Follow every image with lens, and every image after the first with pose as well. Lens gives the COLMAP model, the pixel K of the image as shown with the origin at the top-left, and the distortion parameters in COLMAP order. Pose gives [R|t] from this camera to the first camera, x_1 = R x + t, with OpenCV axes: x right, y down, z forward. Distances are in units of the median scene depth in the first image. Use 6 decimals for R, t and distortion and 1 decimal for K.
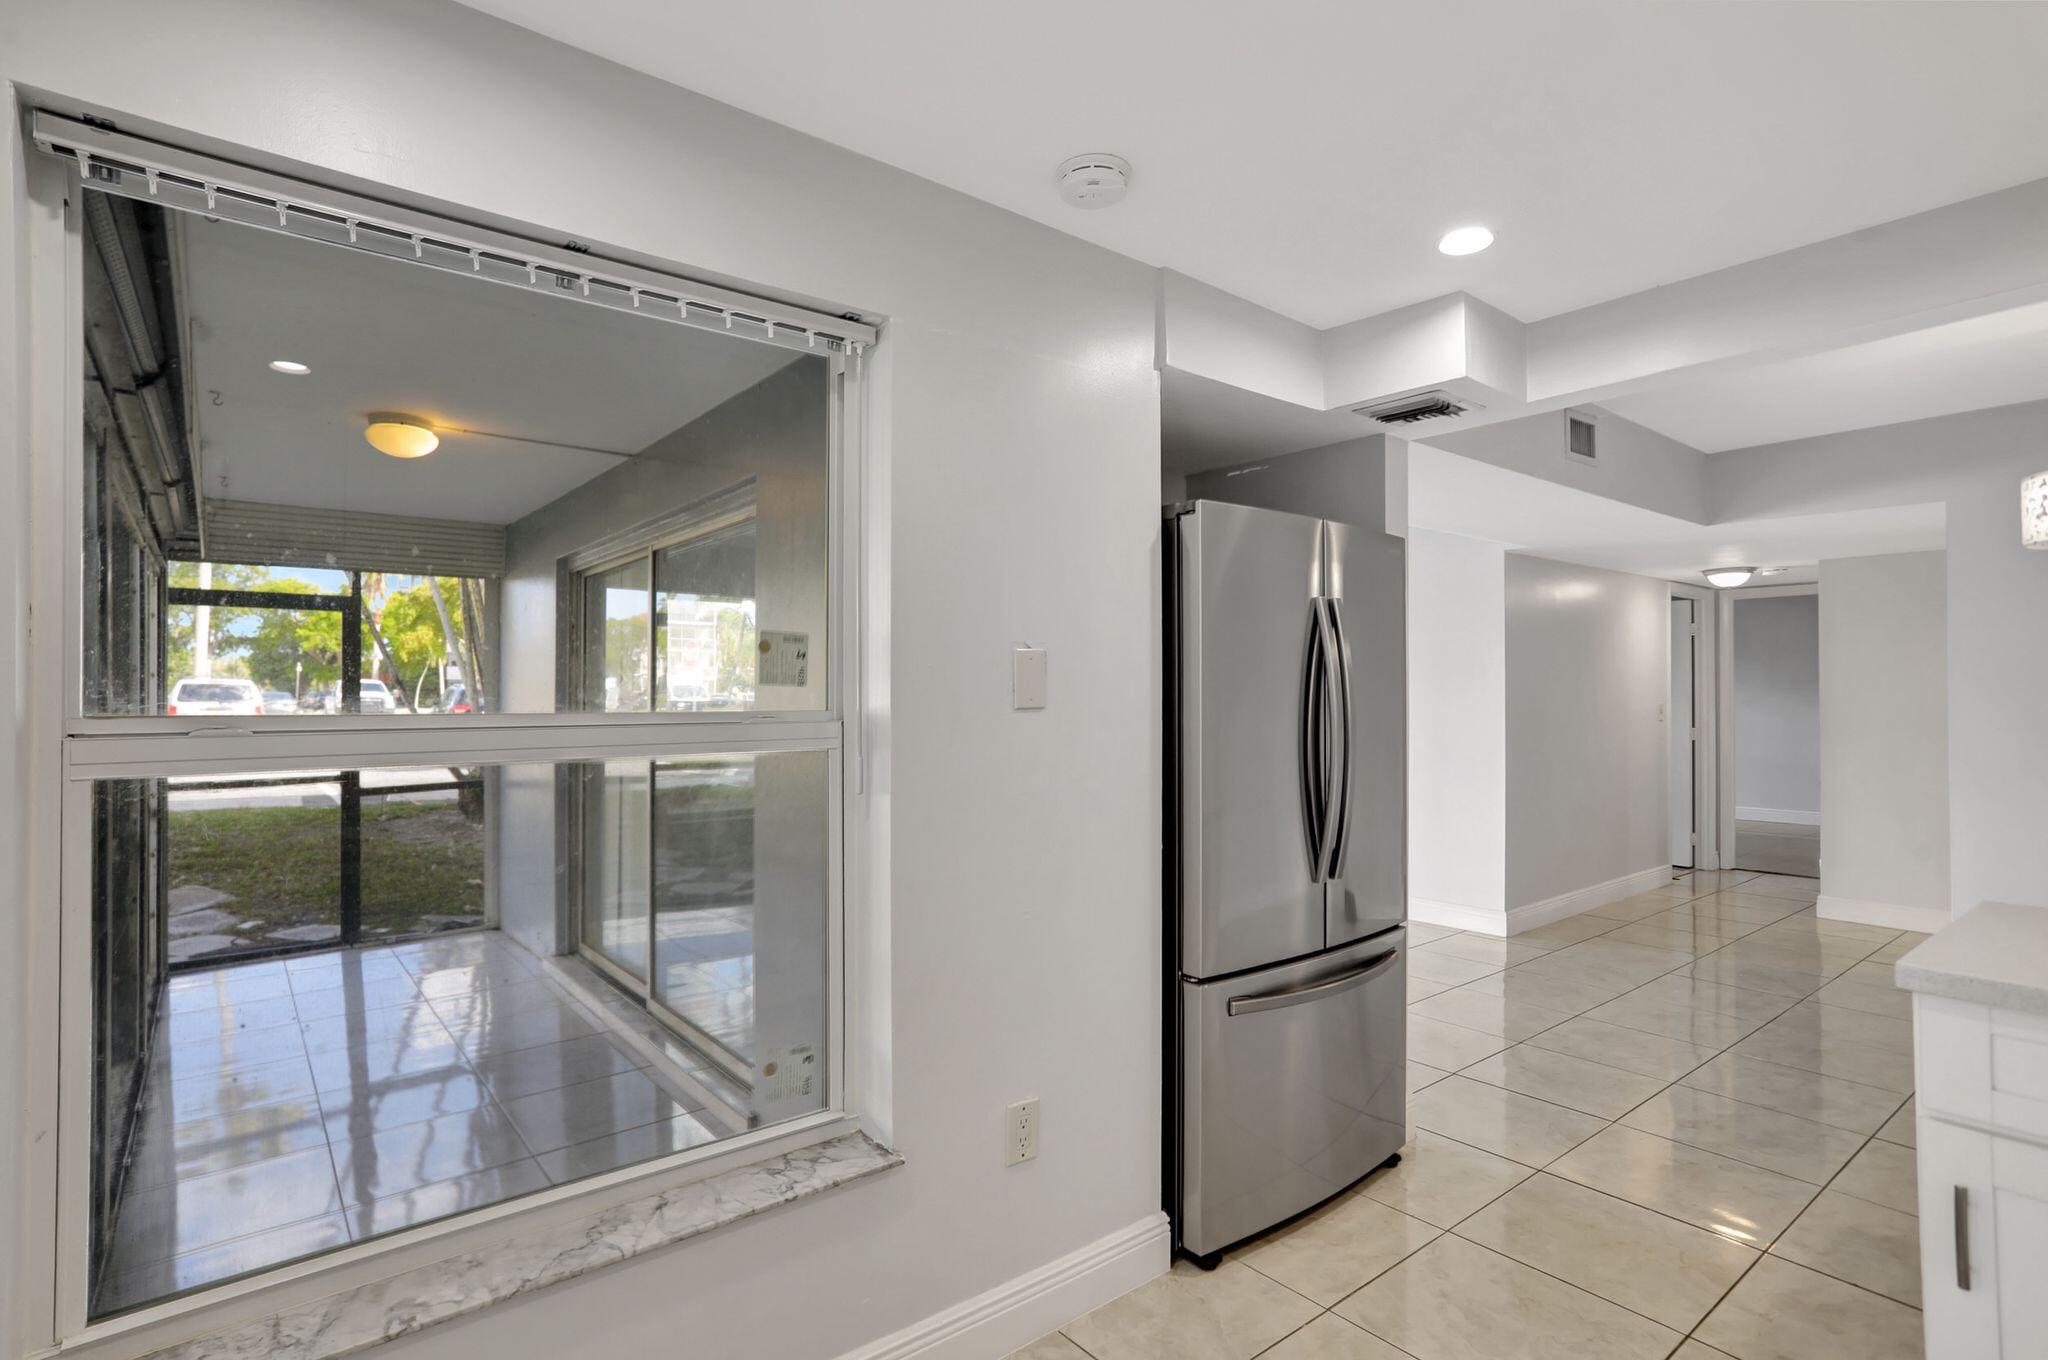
lens RADIAL K [[993.6, 0, 1022.6], [0, 993.6, 696.1], [0, 0, 1]] dist [-0.023349, 0.007168]
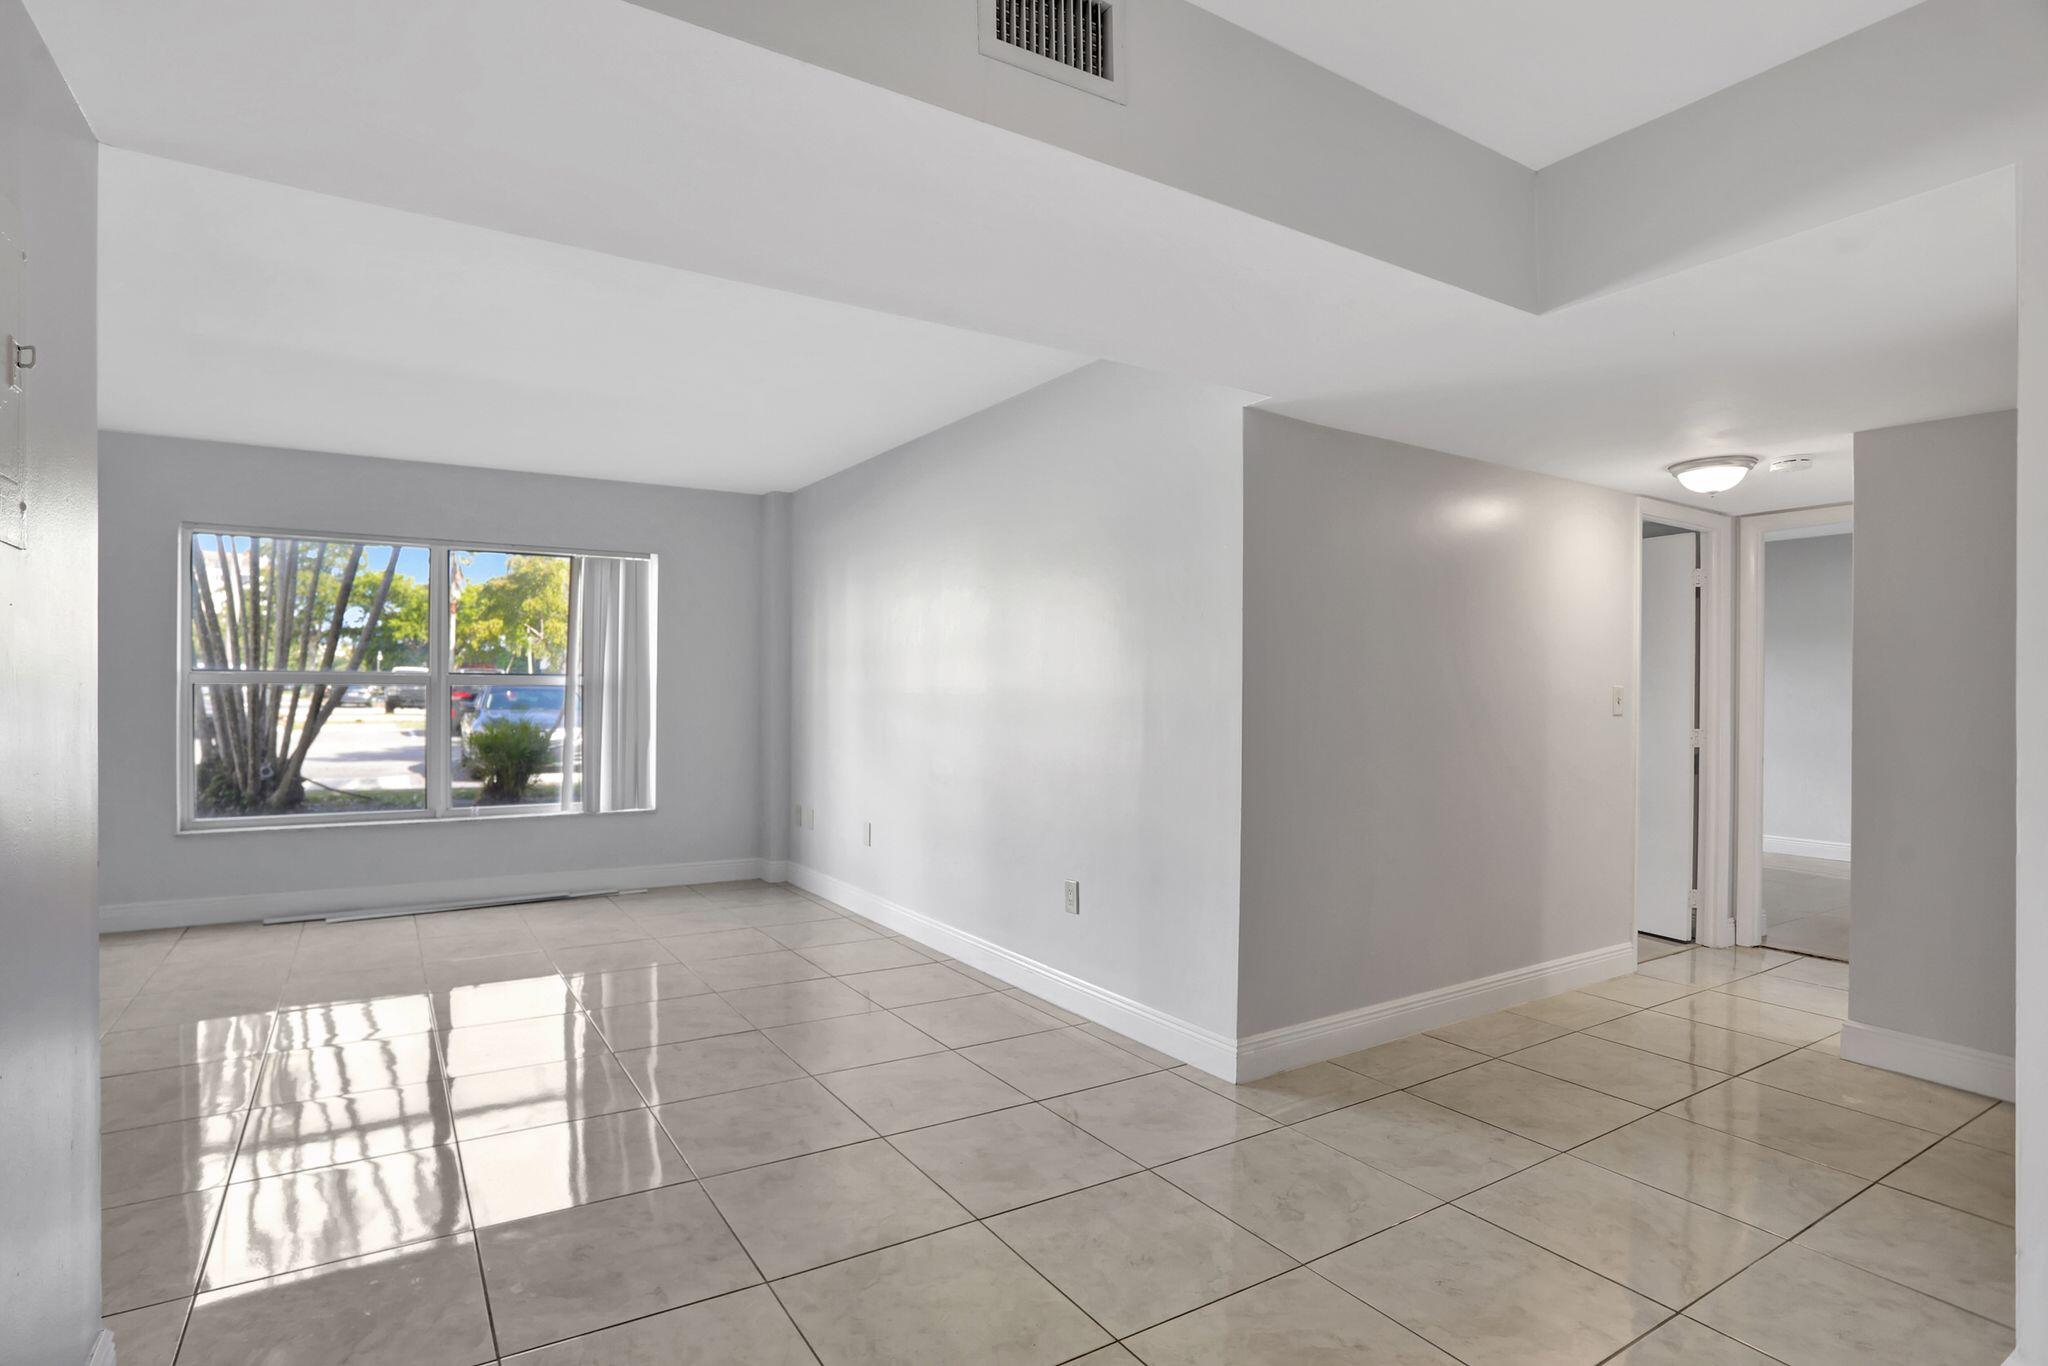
lens RADIAL K [[1032.7, 0, 1013.2], [0, 1032.7, 691.8], [0, 0, 1]] dist [-0.035777, 0.000530]
pose [[0.994140, 0.010944, -0.107544, 0.306705], [-0.011059, 0.999939, -0.000470, 0.013703], [0.107532, 0.001657, 0.994200, 0.285550]]
